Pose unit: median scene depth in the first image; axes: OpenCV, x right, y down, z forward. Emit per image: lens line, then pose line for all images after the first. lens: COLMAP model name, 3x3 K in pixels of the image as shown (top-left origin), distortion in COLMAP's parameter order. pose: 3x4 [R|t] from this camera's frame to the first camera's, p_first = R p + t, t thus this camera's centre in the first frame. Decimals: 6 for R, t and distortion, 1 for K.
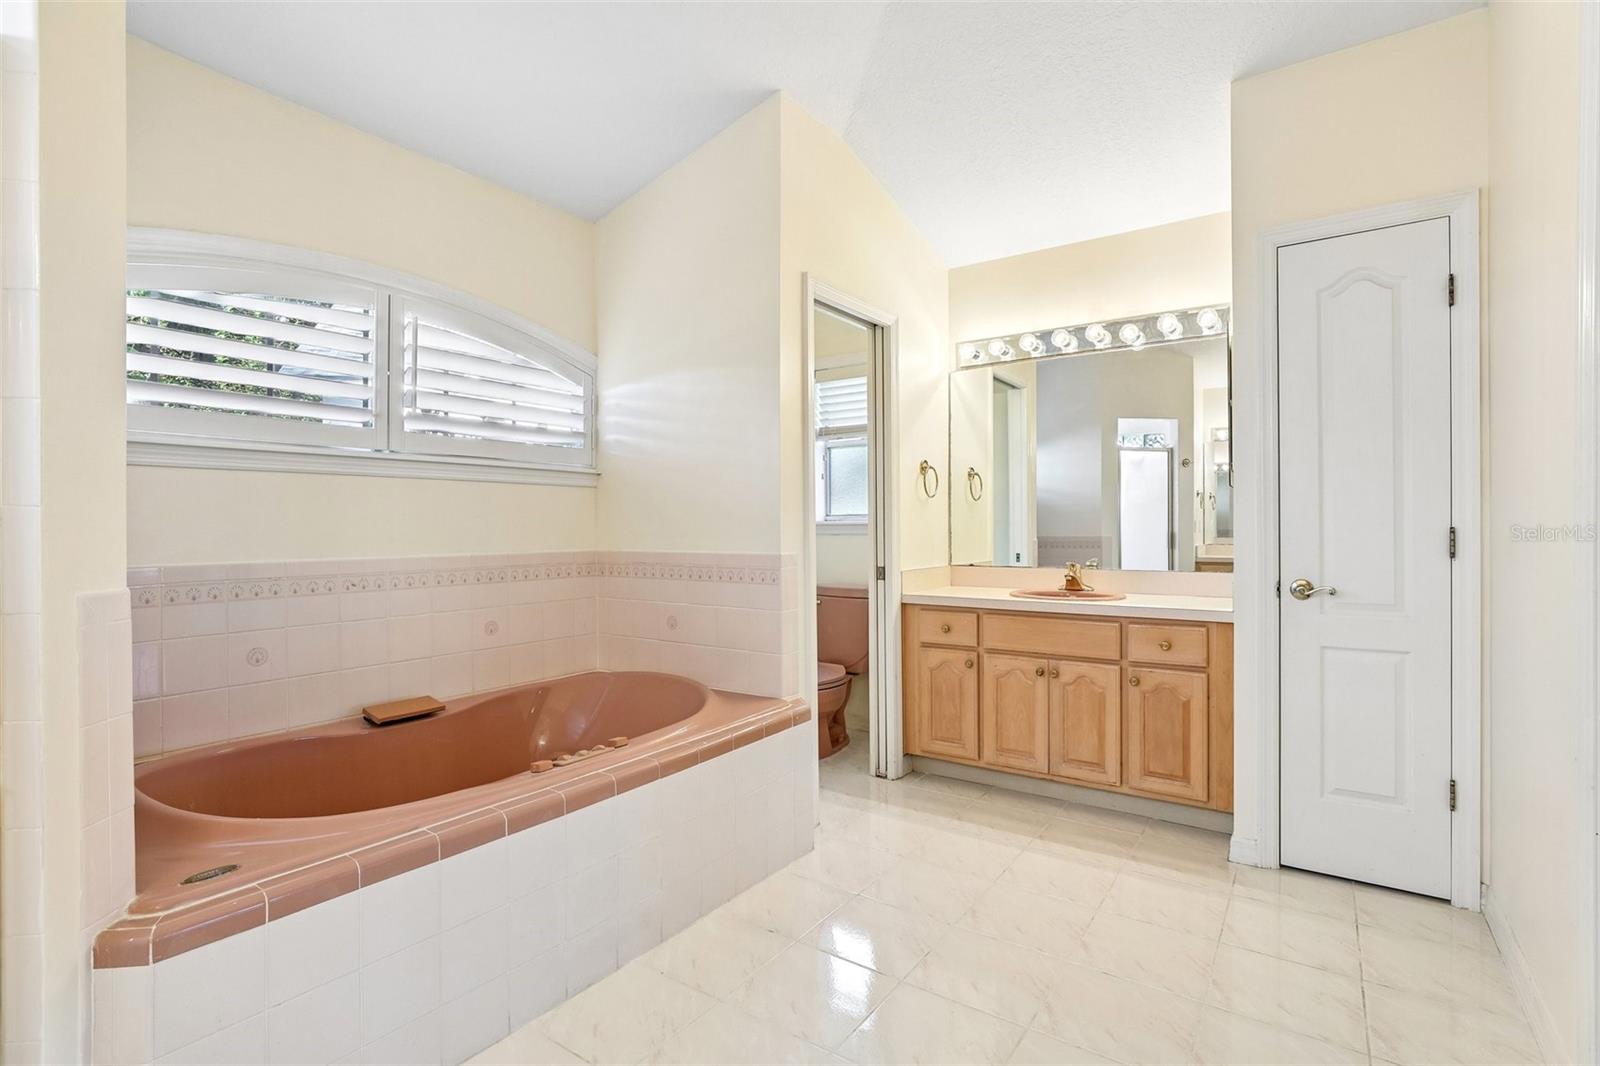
lens RADIAL K [[761.9, 0, 806.9], [0, 761.9, 521.9], [0, 0, 1]] dist [-0.025203, 0.000906]
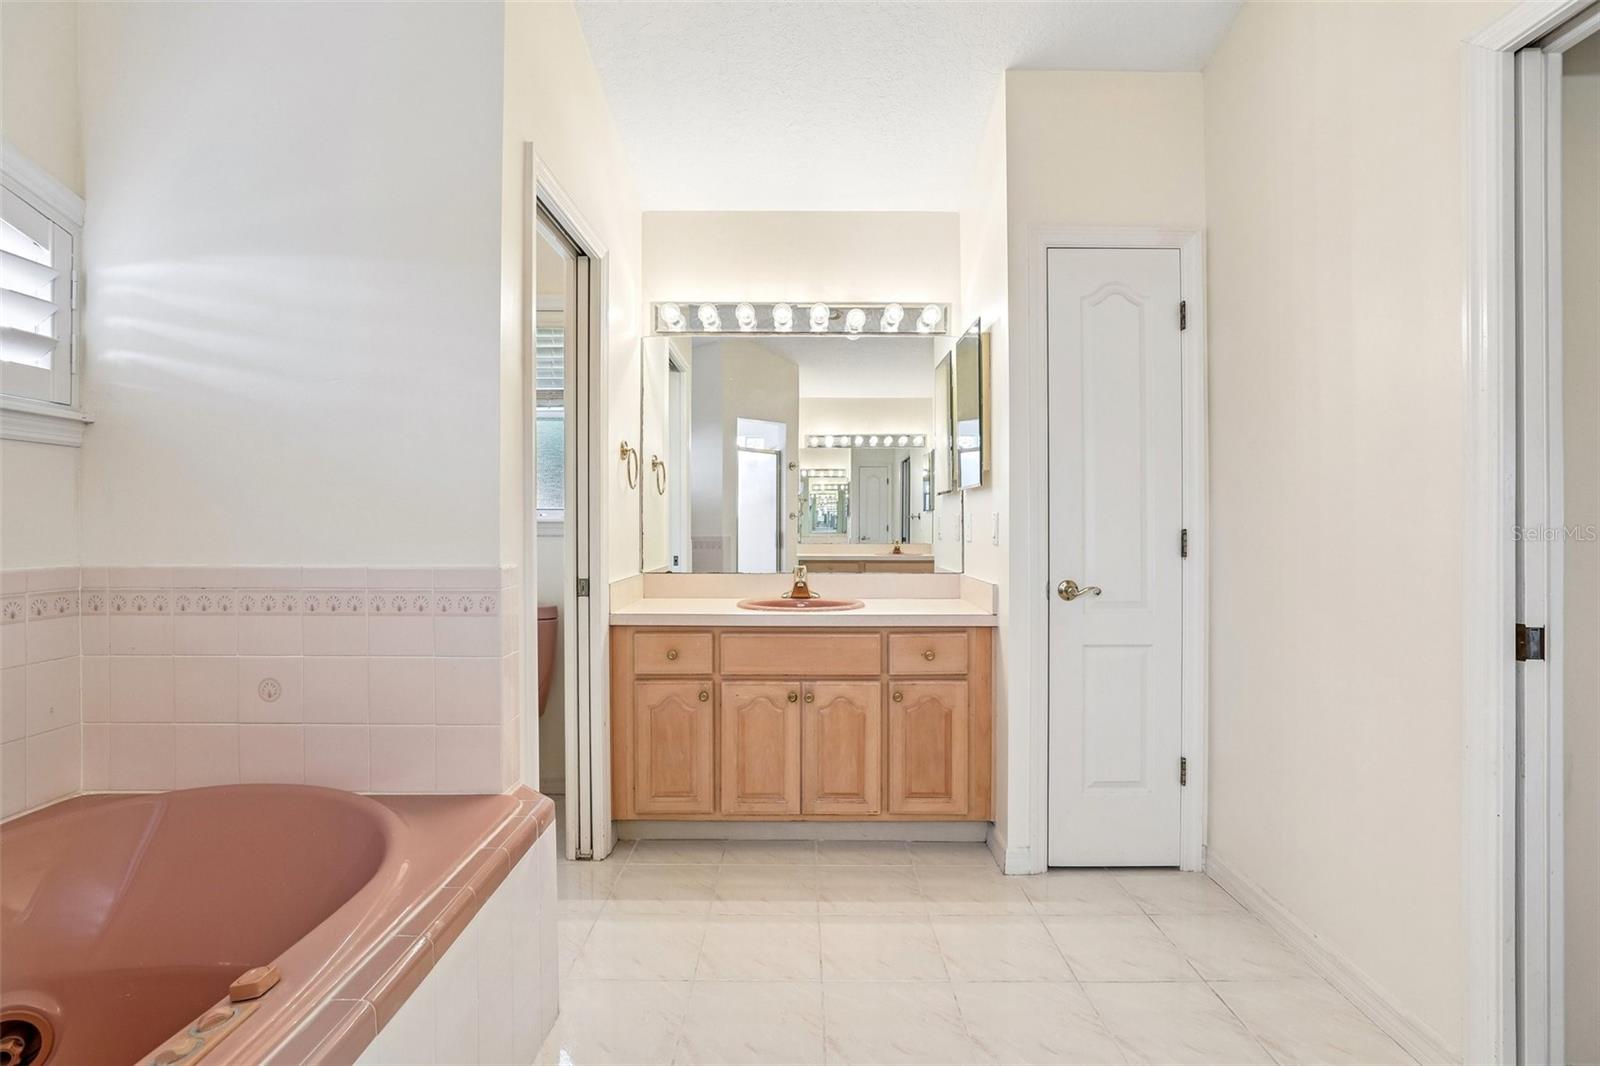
lens RADIAL K [[748.5, 0, 803.9], [0, 748.5, 523.4], [0, 0, 1]] dist [-0.032559, 0.010521]
pose [[0.817506, 0.007940, 0.575866, -0.164270], [-0.009495, 0.999955, -0.000309, 0.003045], [-0.575842, -0.005215, 0.817544, 0.305931]]
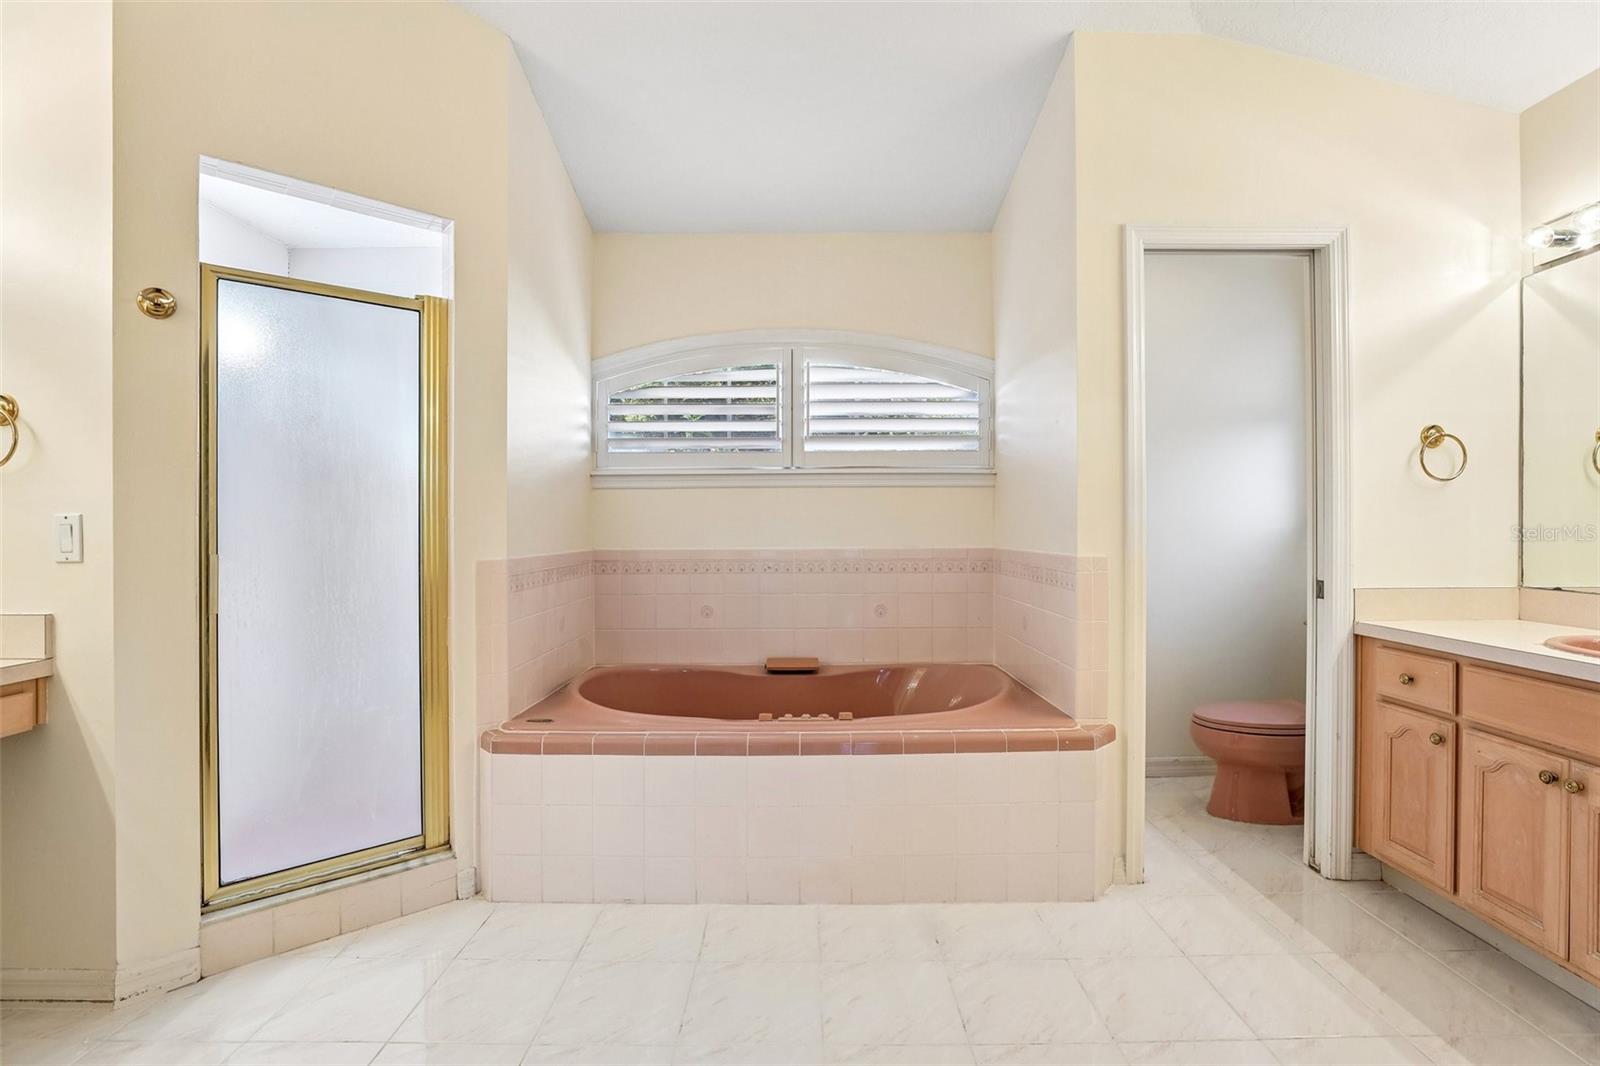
lens RADIAL K [[748.5, 0, 803.9], [0, 748.5, 523.4], [0, 0, 1]] dist [-0.032559, 0.010521]
pose [[0.575067, -0.001150, -0.818106, 0.430976], [0.004847, 0.999986, 0.002002, 0.000904], [0.818092, -0.005116, 0.575064, 0.216283]]
